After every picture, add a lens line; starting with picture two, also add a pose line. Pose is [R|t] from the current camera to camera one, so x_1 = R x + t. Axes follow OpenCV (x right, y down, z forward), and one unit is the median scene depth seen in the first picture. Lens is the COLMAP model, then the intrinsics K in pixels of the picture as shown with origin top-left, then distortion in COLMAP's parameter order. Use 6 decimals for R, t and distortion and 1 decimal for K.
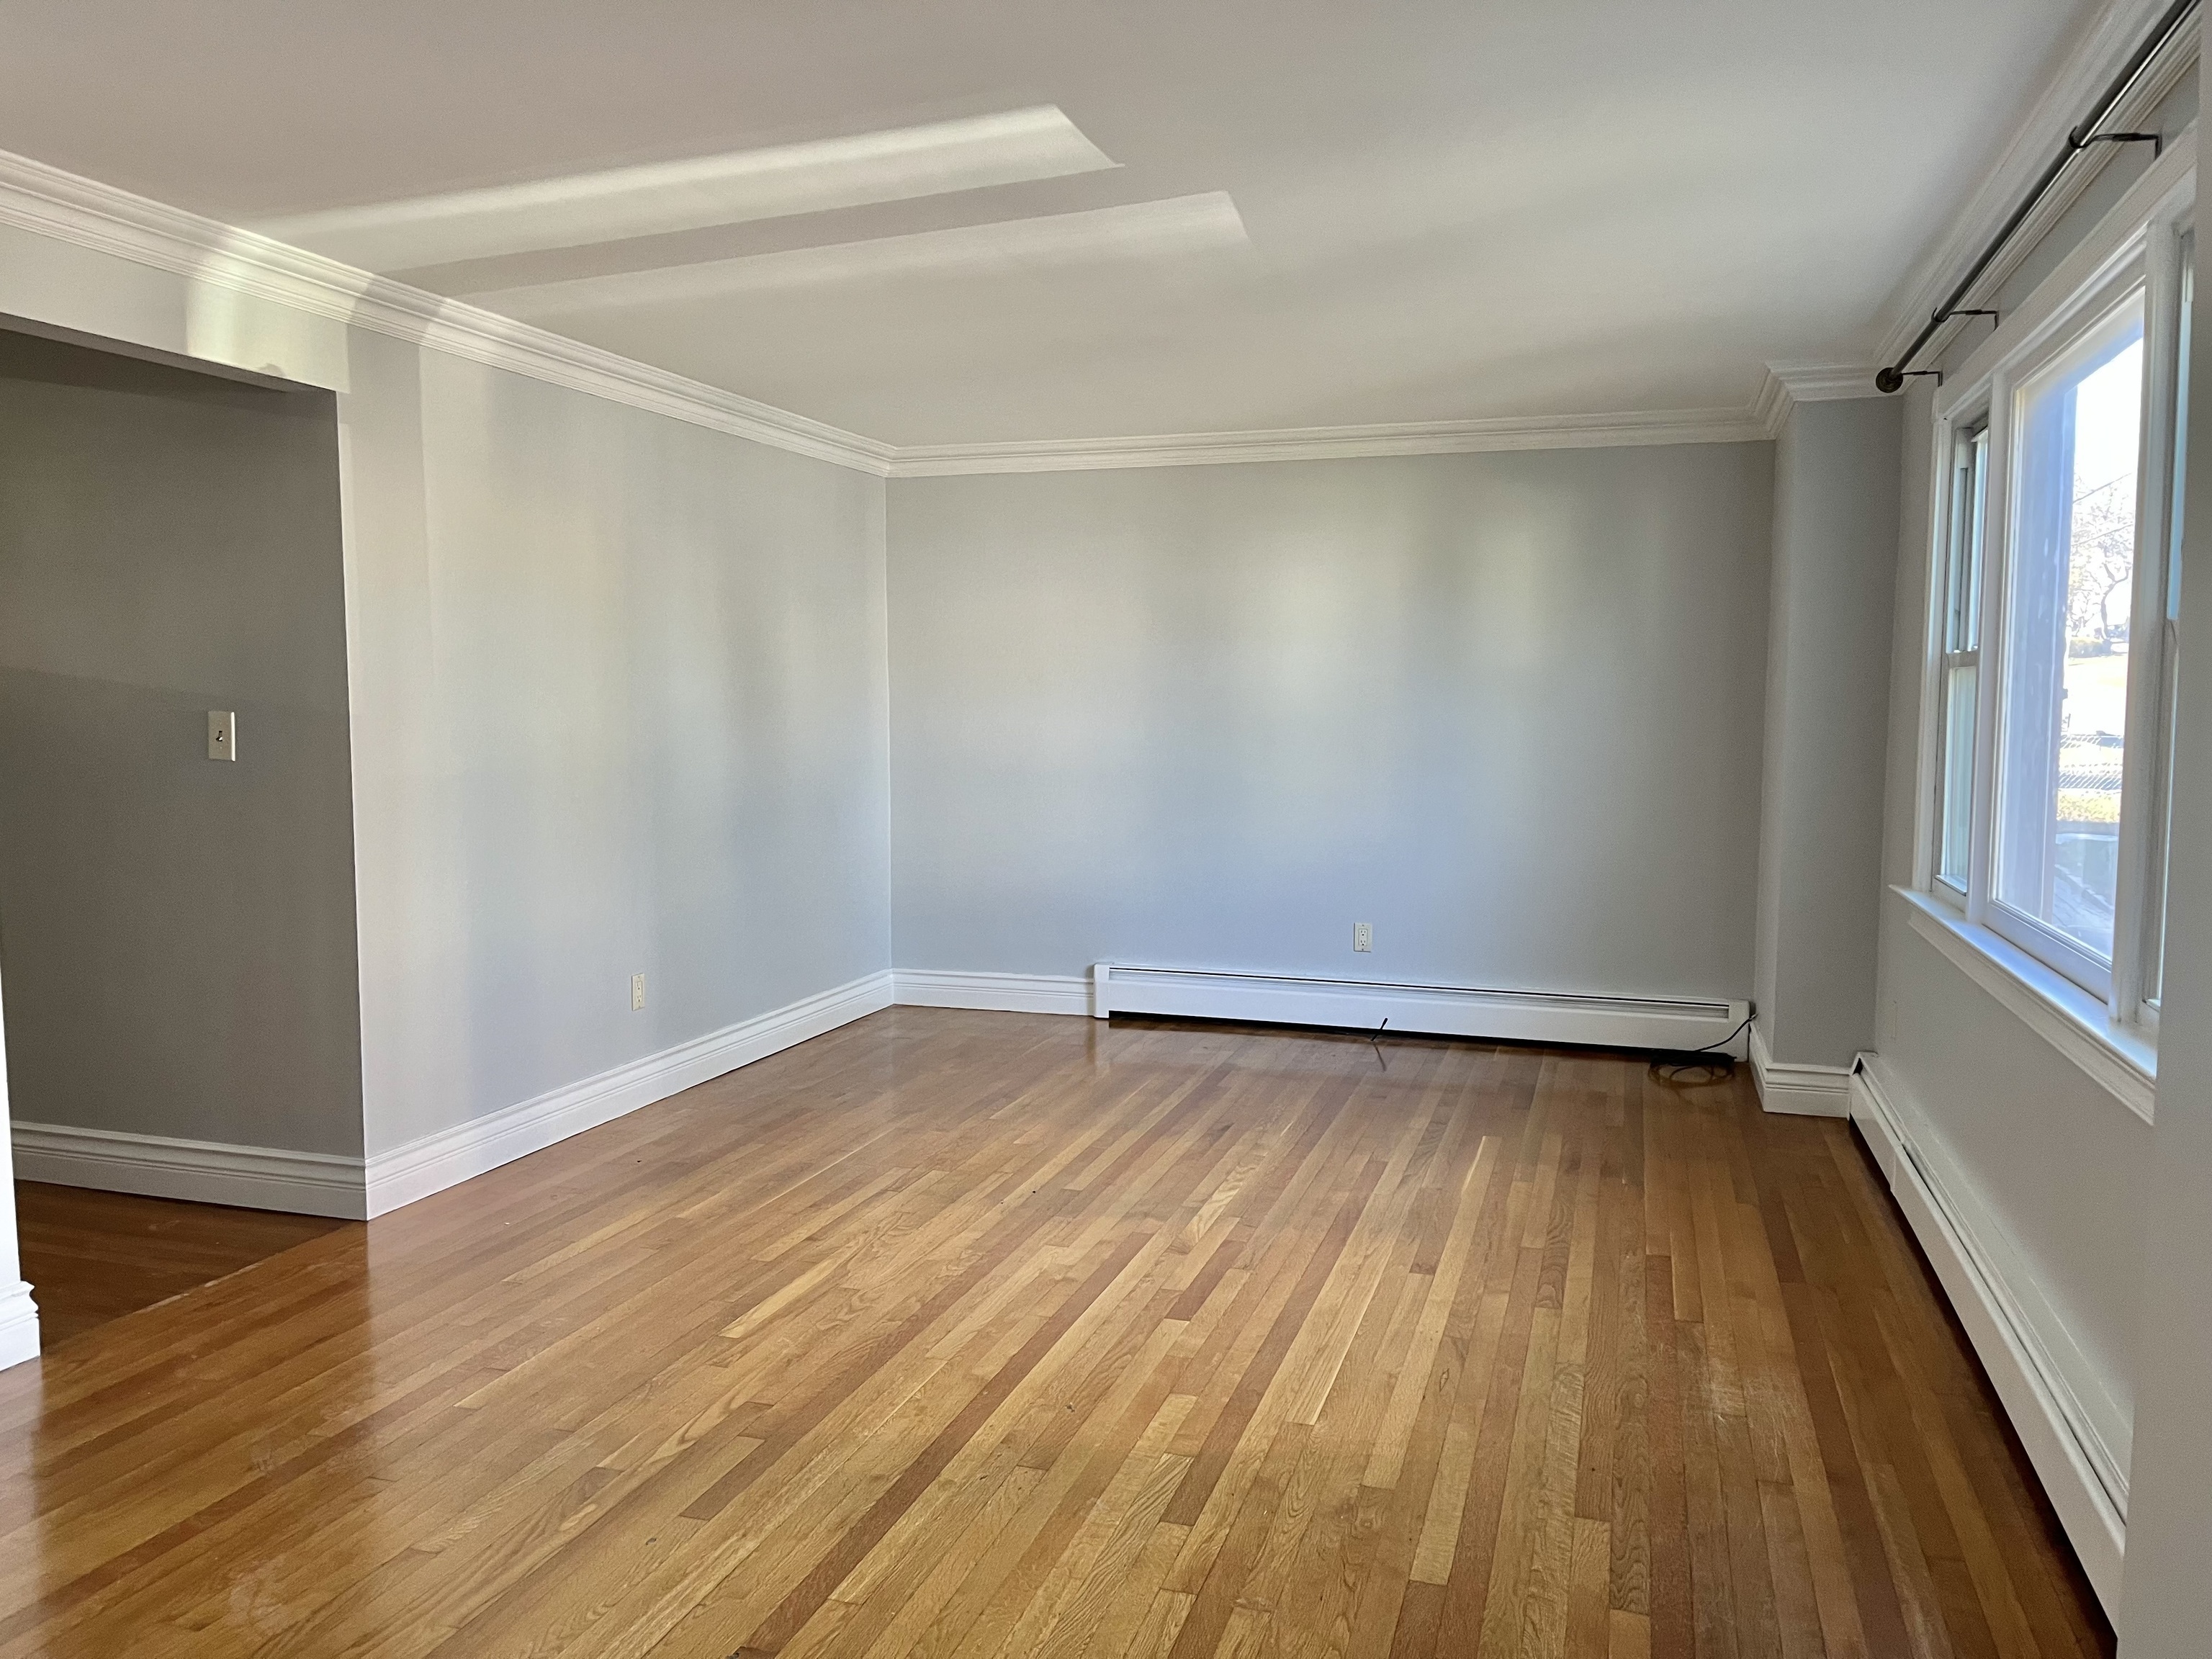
lens RADIAL K [[1668.1, 0, 1119.7], [0, 1668.1, 822.0], [0, 0, 1]] dist [0.064552, -0.086741]
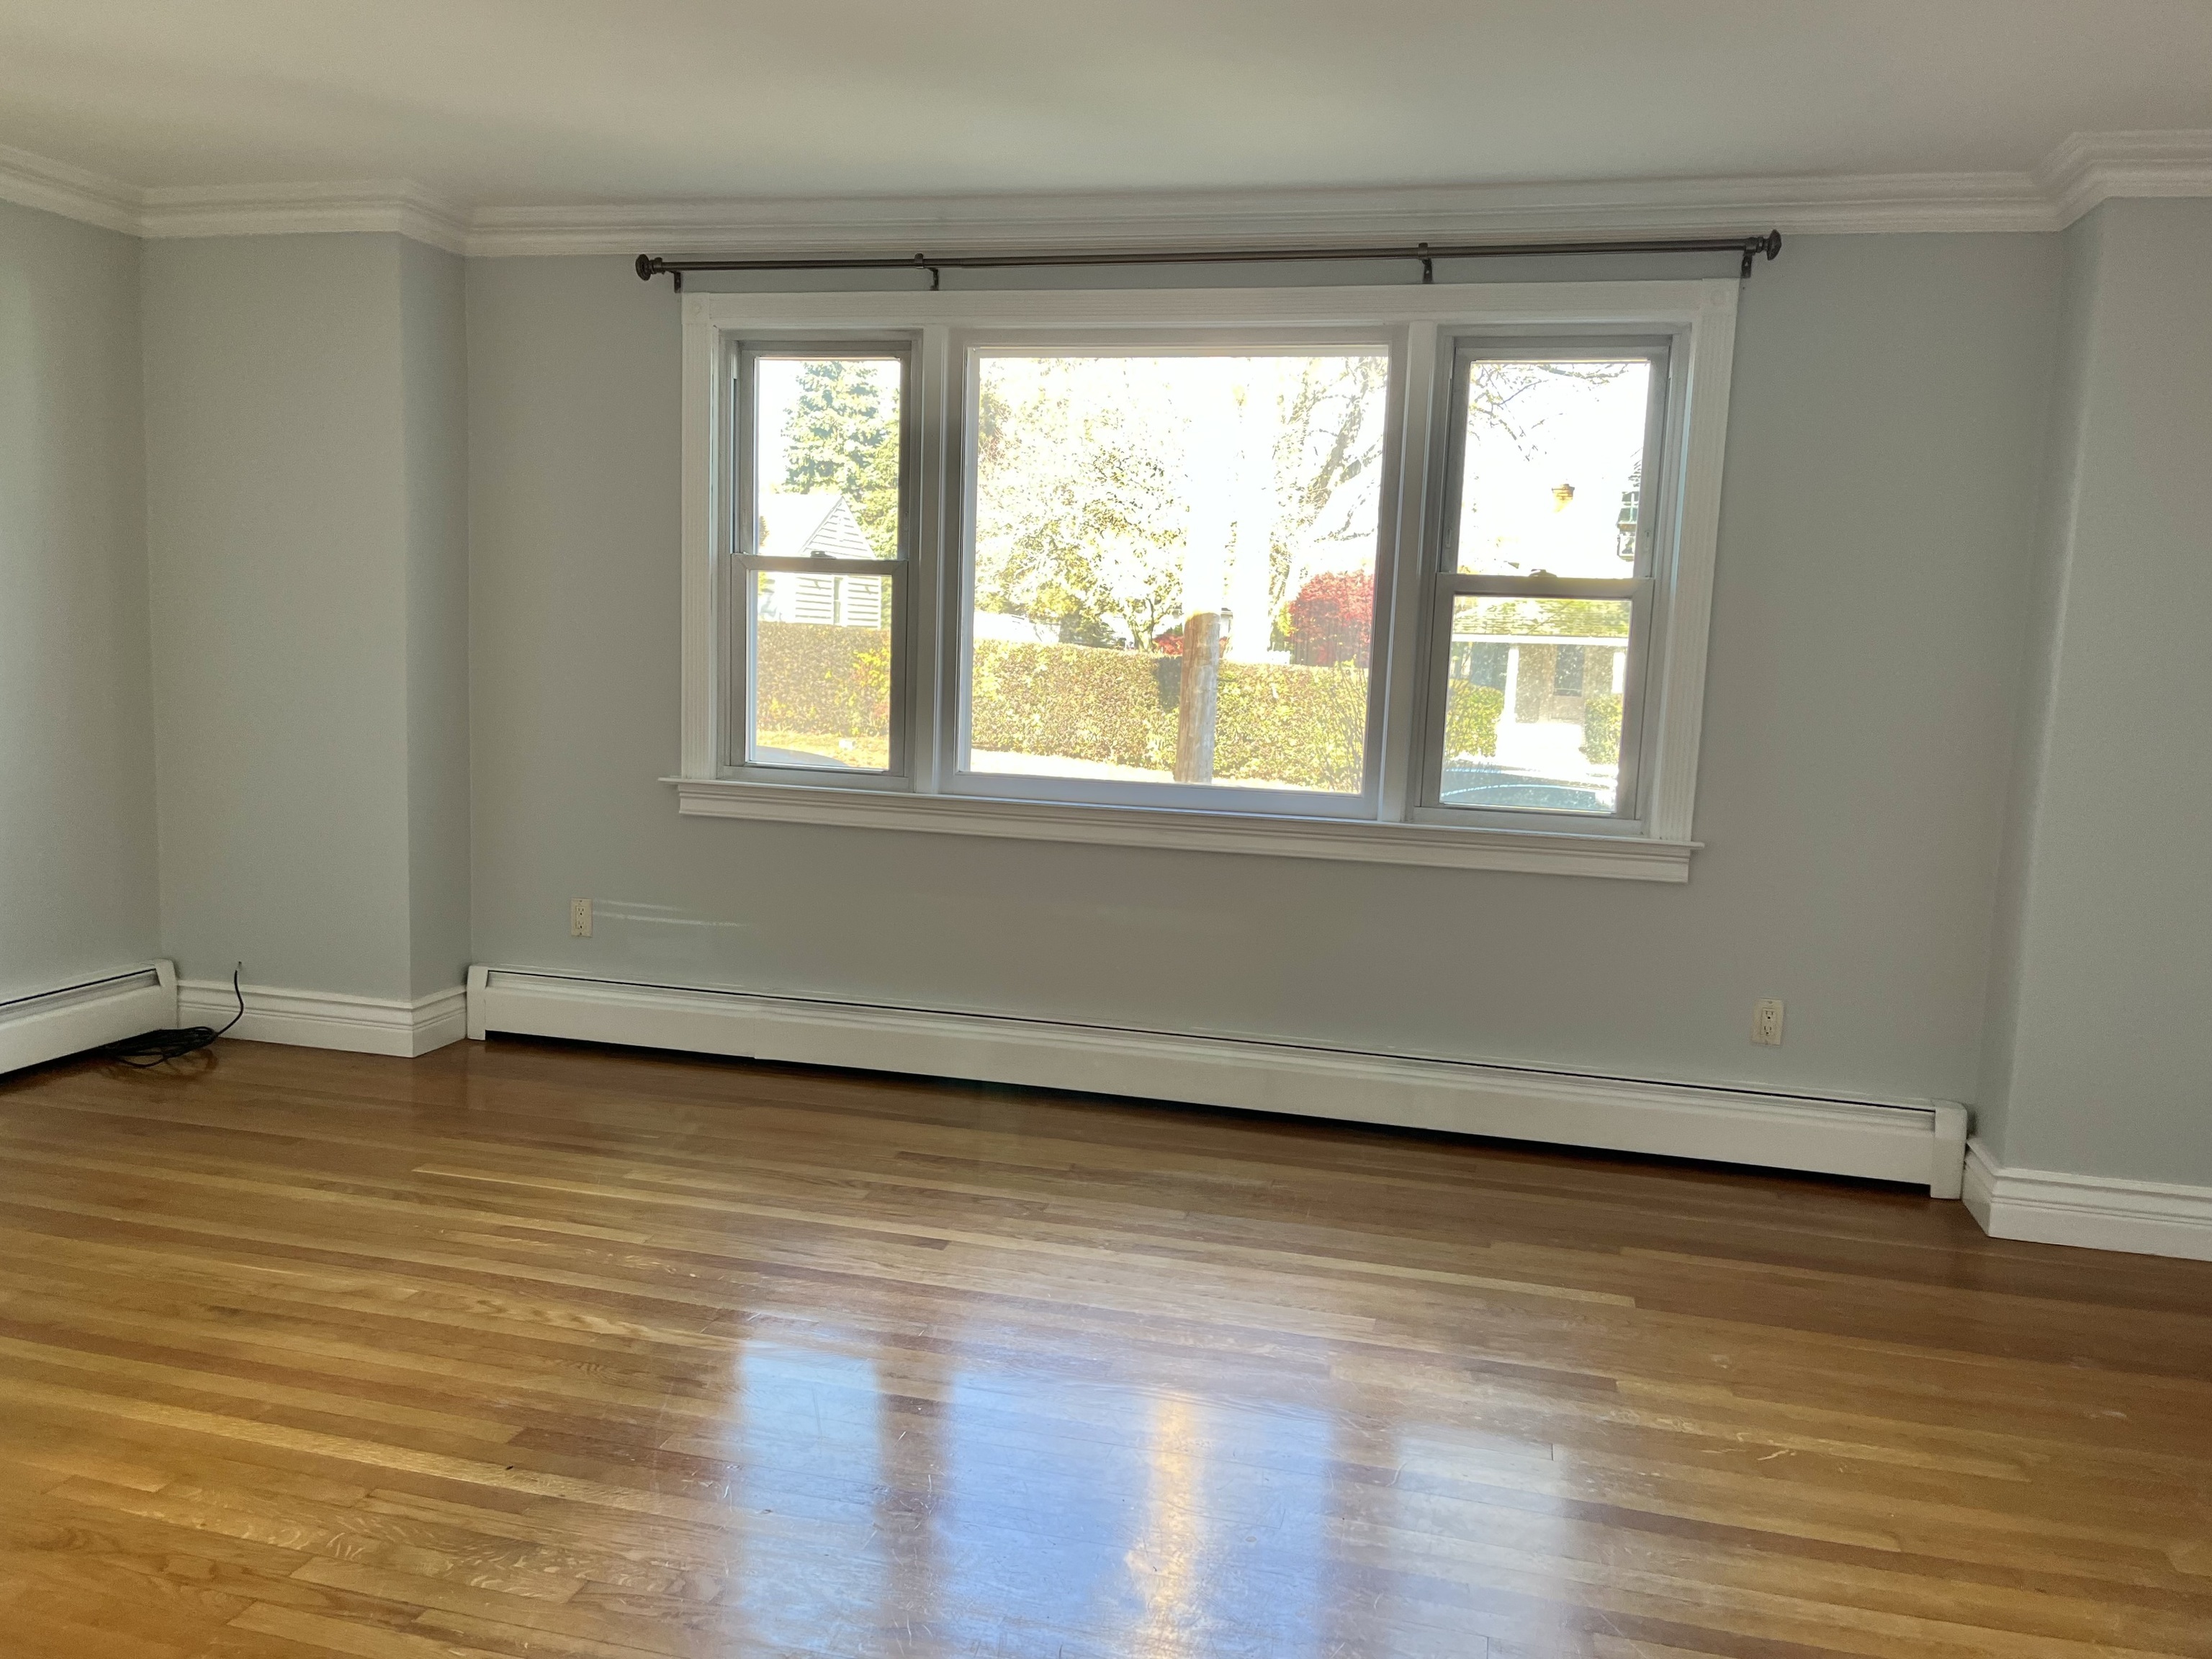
lens RADIAL K [[1668.1, 0, 1120.1], [0, 1668.1, 796.4], [0, 0, 1]] dist [0.064552, -0.086741]
pose [[-0.051875, -0.112202, 0.992330, -0.600230], [0.032389, 0.992957, 0.113966, -0.060642], [-0.998128, 0.038053, -0.047876, 0.817687]]
